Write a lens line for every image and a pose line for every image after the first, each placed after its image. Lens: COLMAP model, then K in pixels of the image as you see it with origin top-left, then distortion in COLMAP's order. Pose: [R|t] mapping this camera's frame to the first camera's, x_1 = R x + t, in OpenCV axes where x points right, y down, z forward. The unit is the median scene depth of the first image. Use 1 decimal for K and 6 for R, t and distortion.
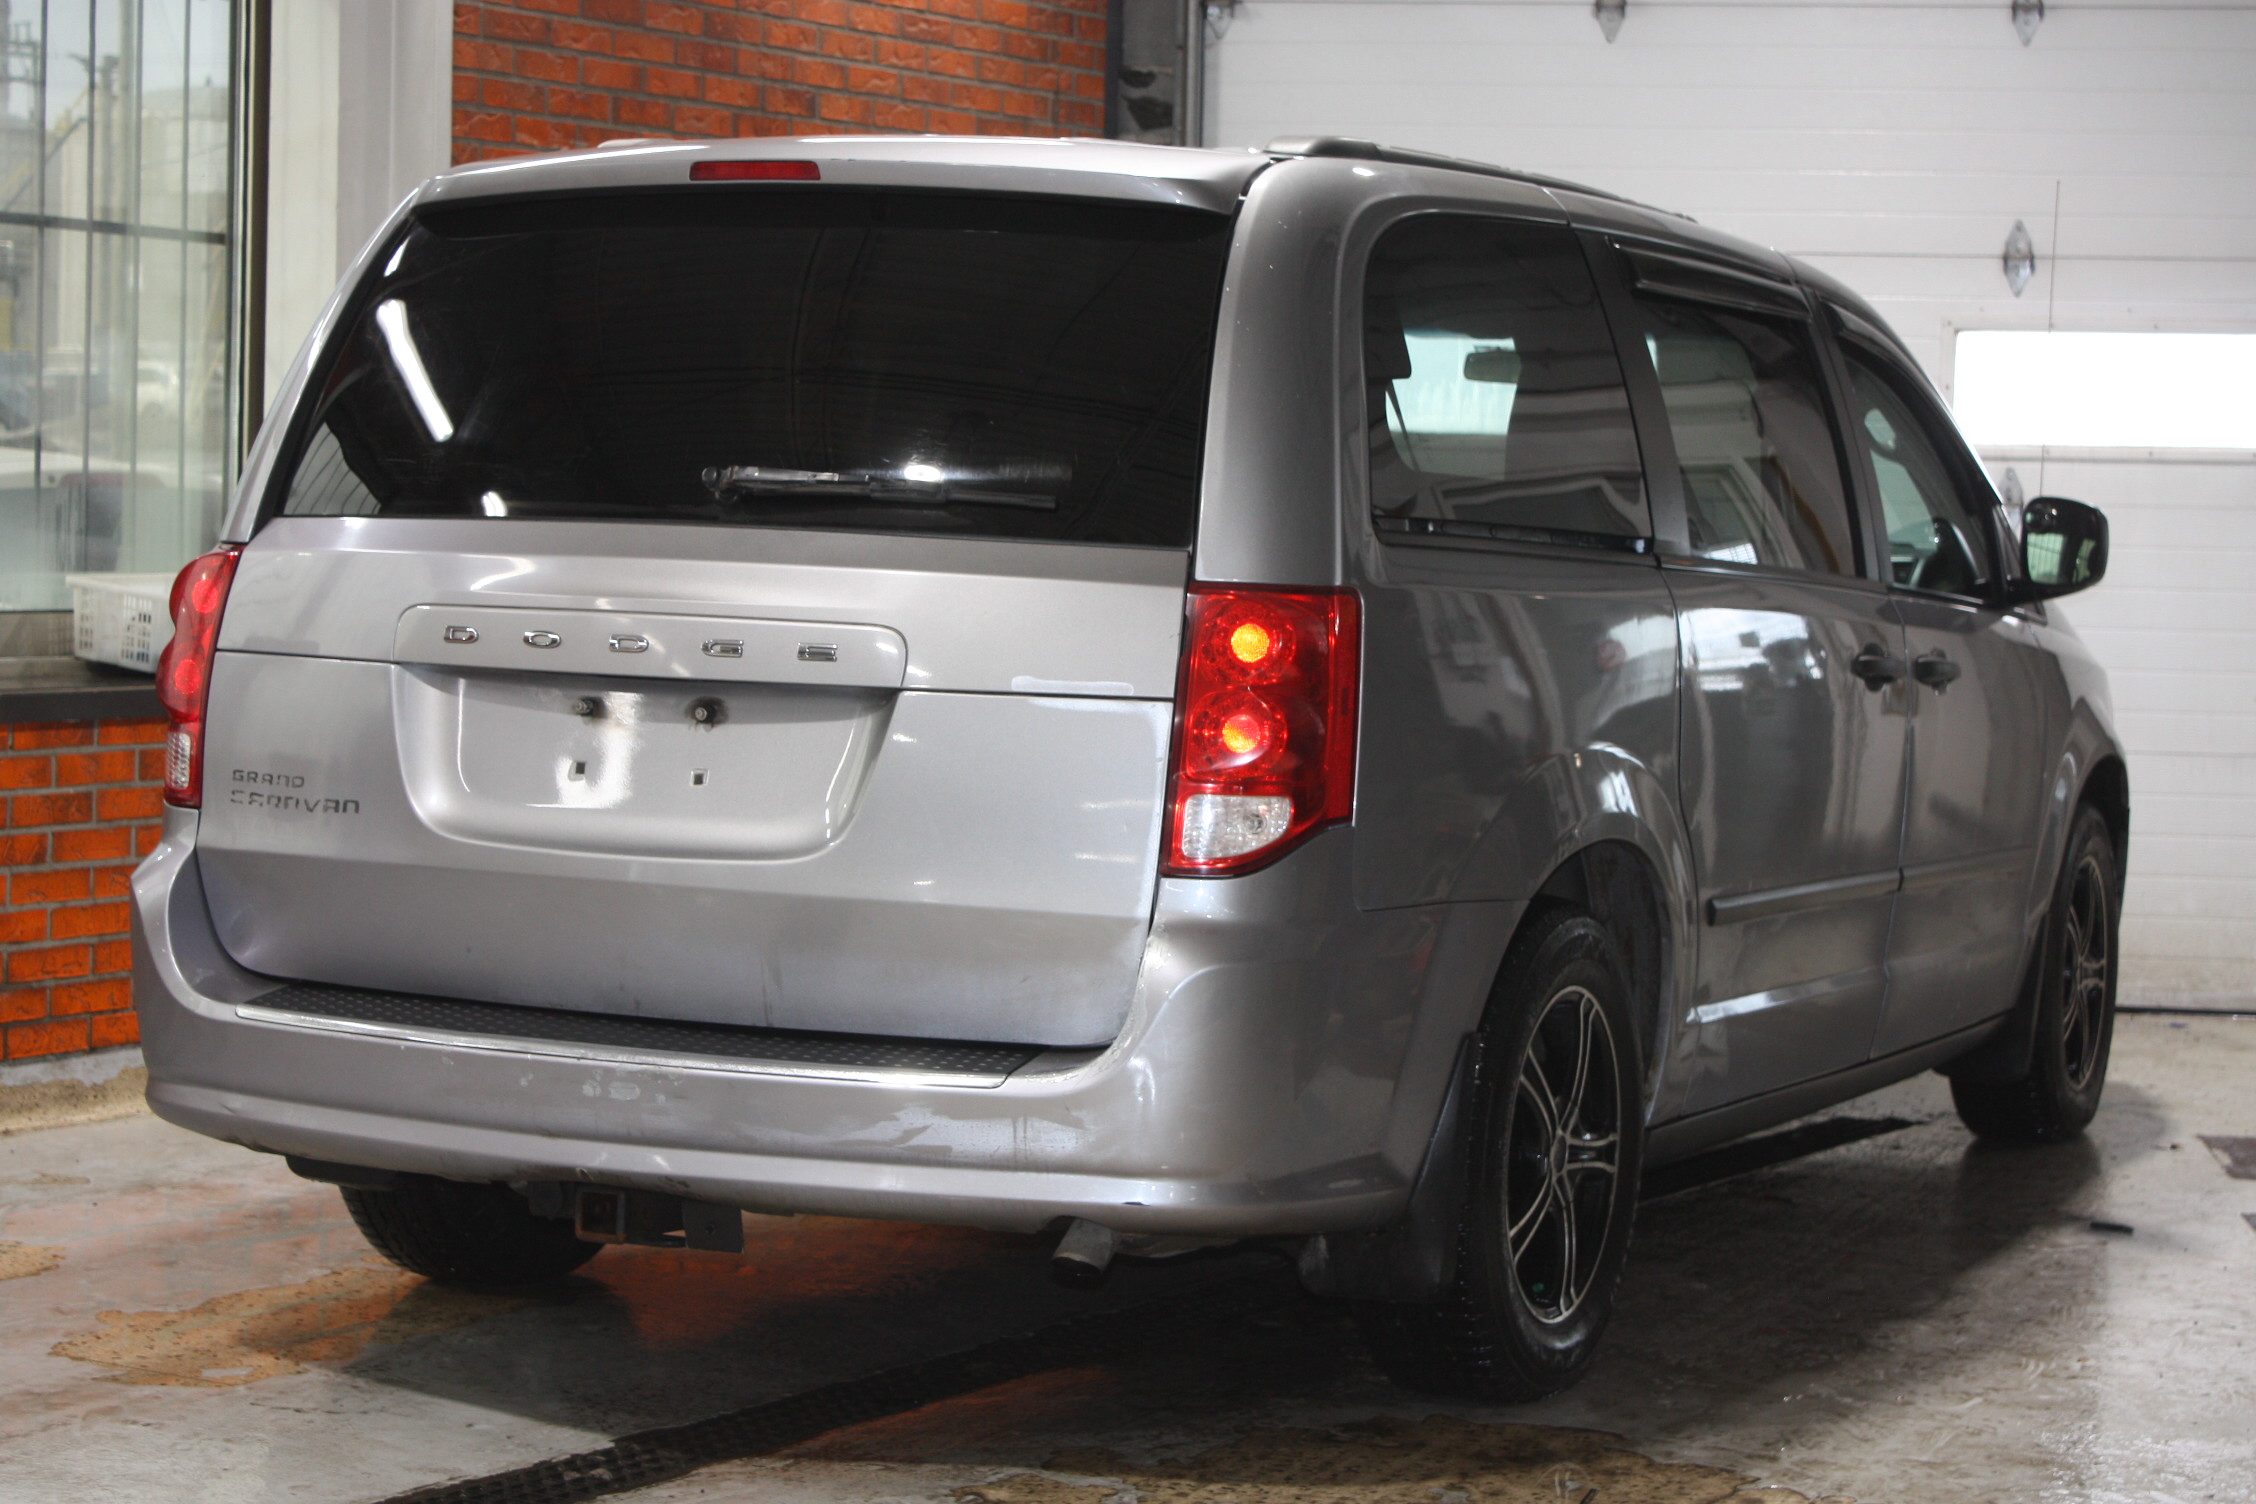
lens RADIAL K [[4410.0, 0, 1121.2], [0, 4410.0, 754.6], [0, 0, 1]] dist [0.104930, 0.000000]
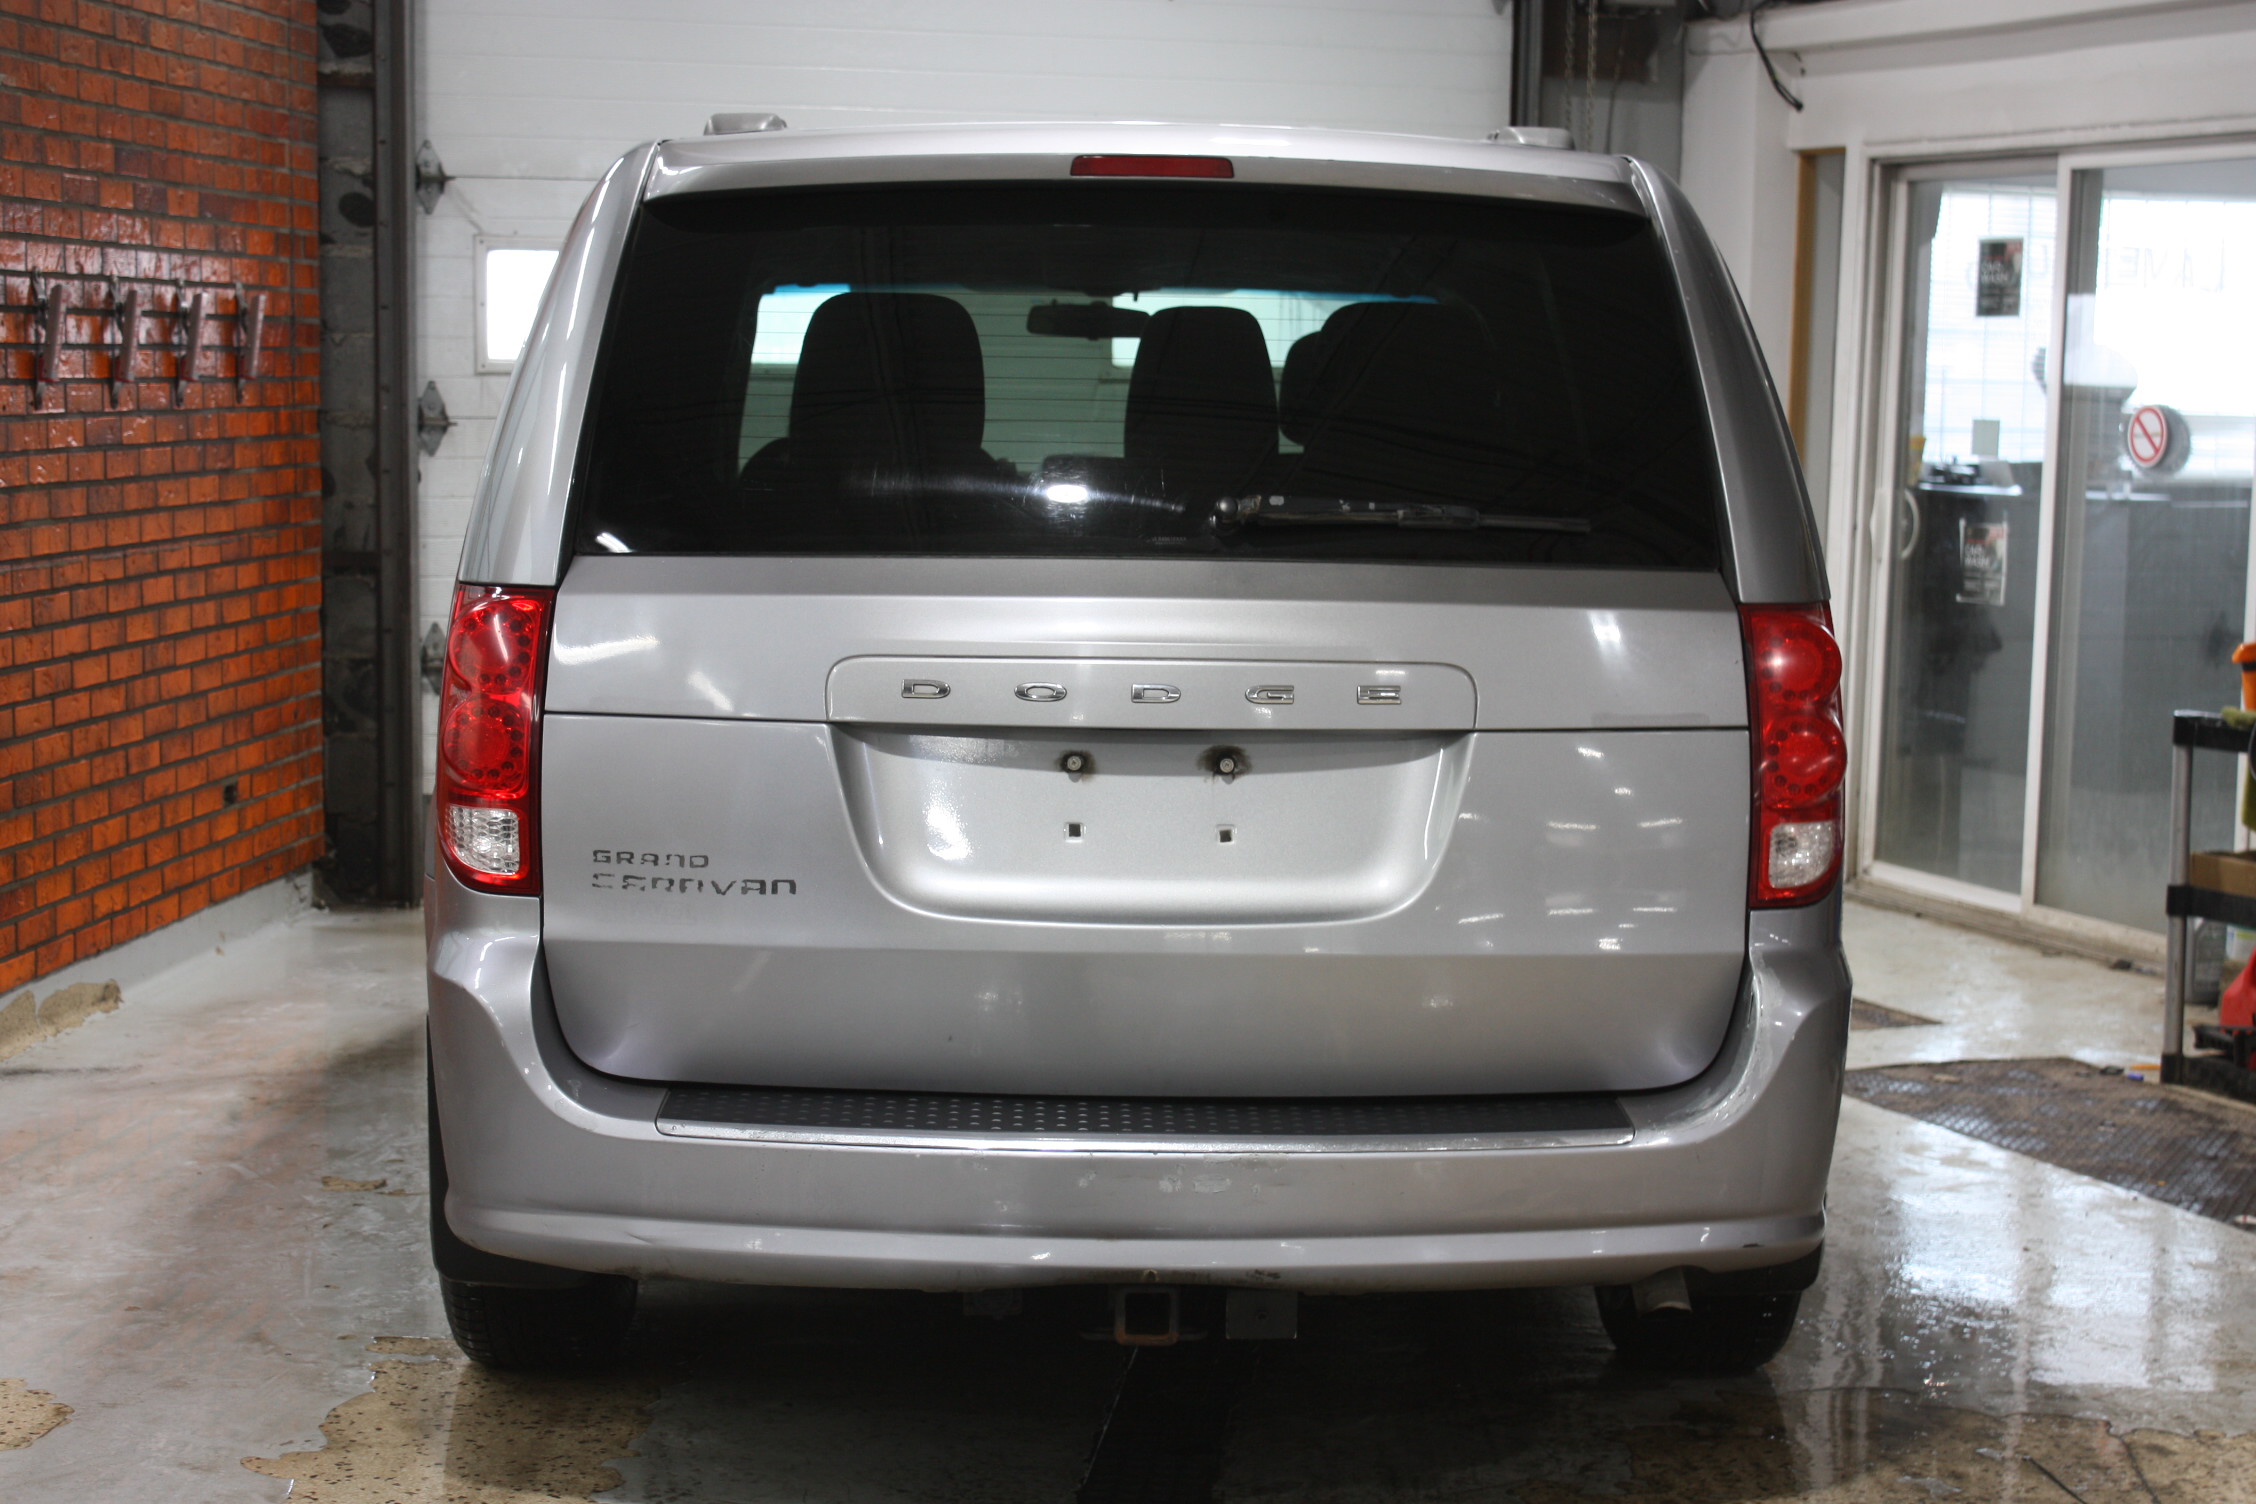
lens RADIAL K [[3810.0, 0, 1136.7], [0, 3810.0, 762.7], [0, 0, 1]] dist [0.031286, 0.000000]
pose [[0.889843, -0.061550, 0.452096, -0.454232], [0.037847, 0.997402, 0.061297, -0.057079], [-0.454694, -0.037435, 0.889860, 0.290149]]
